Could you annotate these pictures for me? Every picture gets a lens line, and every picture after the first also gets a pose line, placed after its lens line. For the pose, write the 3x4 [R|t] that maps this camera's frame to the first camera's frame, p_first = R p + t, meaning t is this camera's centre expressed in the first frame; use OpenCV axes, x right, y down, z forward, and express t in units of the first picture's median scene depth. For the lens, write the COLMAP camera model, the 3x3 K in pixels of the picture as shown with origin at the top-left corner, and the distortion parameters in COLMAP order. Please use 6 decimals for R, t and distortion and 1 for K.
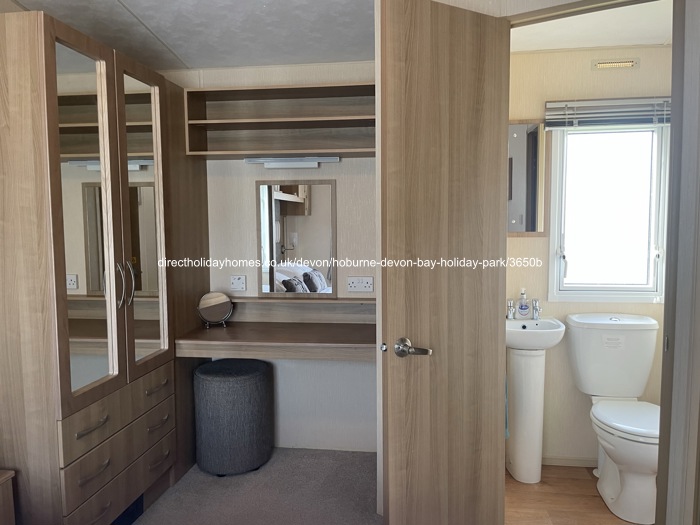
lens RADIAL K [[536.2, 0, 349.9], [0, 536.2, 259.4], [0, 0, 1]] dist [0.067417, -0.079360]
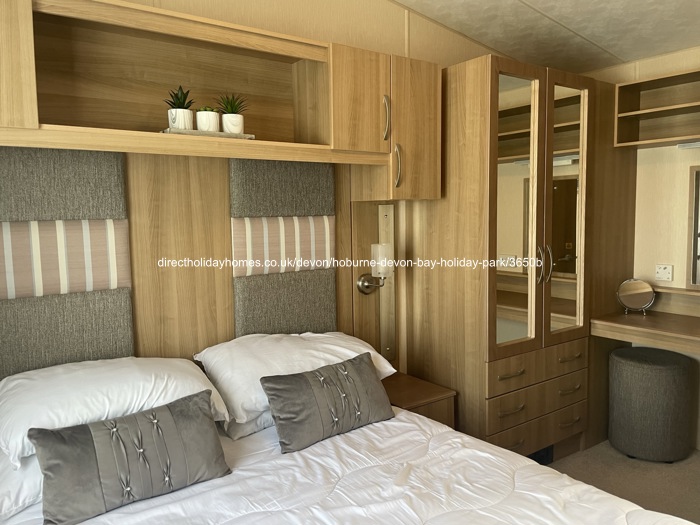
lens RADIAL K [[536.2, 0, 347.9], [0, 536.2, 263.8], [0, 0, 1]] dist [0.067417, -0.079360]
pose [[0.693647, 0.065210, -0.717357, 0.123003], [-0.042876, 0.997866, 0.049251, 0.004410], [0.719038, -0.003405, 0.694963, -0.121864]]
